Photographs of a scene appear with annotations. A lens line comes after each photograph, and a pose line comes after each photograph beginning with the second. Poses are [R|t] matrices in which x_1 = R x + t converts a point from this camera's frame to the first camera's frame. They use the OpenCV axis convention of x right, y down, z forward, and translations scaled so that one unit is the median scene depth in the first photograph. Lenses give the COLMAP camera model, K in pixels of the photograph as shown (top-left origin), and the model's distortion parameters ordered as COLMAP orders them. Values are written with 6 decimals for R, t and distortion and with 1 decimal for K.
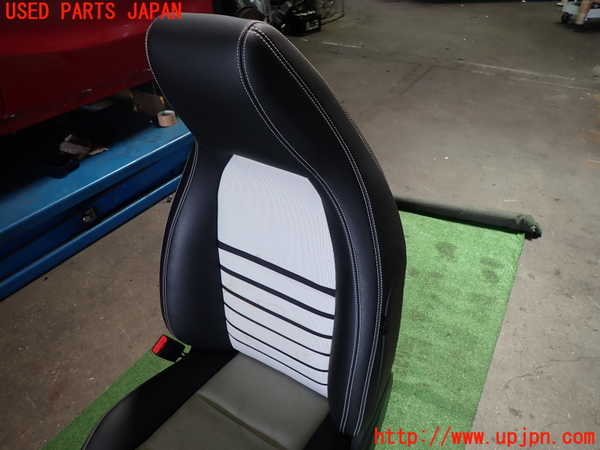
lens RADIAL K [[439.5, 0, 300.0], [0, 439.5, 225.0], [0, 0, 1]] dist [-0.002389, -0.003500]
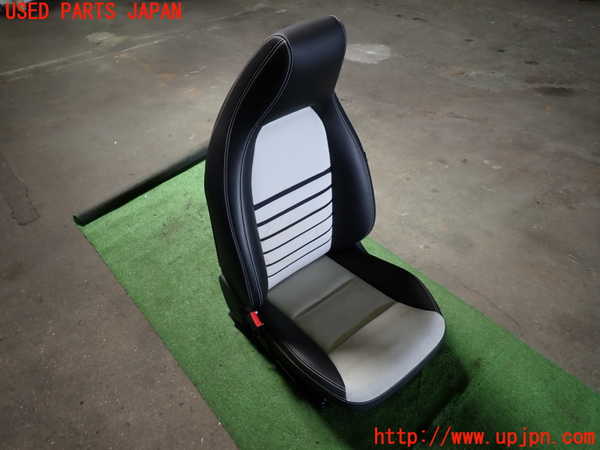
lens RADIAL K [[439.5, 0, 300.0], [0, 439.5, 225.0], [0, 0, 1]] dist [-0.002389, -0.003500]
pose [[0.315533, -0.617511, 0.720499, -0.820063], [0.571509, 0.729798, 0.375196, -0.242740], [-0.757507, 0.293385, 0.583188, 0.123114]]
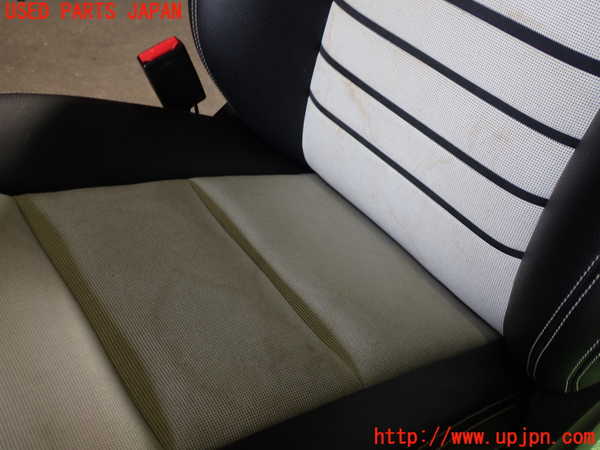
lens RADIAL K [[662.8, 0, 300.0], [0, 662.8, 225.0], [0, 0, 1]] dist [0.008516, 0.006862]
pose [[0.909229, 0.382505, -0.164296, -0.016427], [-0.382478, 0.923372, 0.033081, 0.300622], [0.164360, 0.032762, 0.985856, 0.326897]]
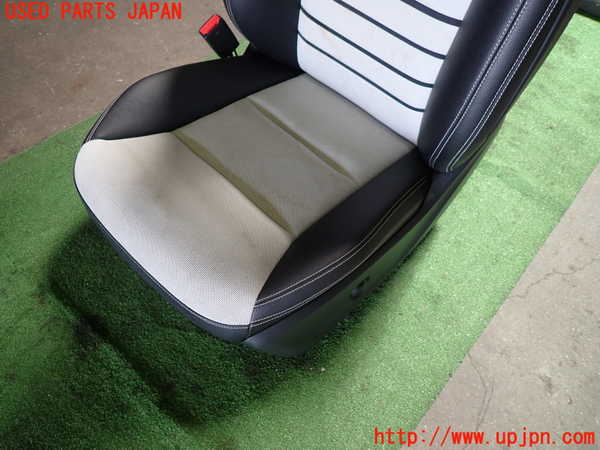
lens RADIAL K [[439.5, 0, 300.0], [0, 439.5, 225.0], [0, 0, 1]] dist [-0.002389, -0.003500]
pose [[0.975958, 0.216769, -0.022725, -0.062242], [-0.194628, 0.913678, 0.356808, 0.241996], [0.098109, -0.343807, 0.933901, 0.158033]]
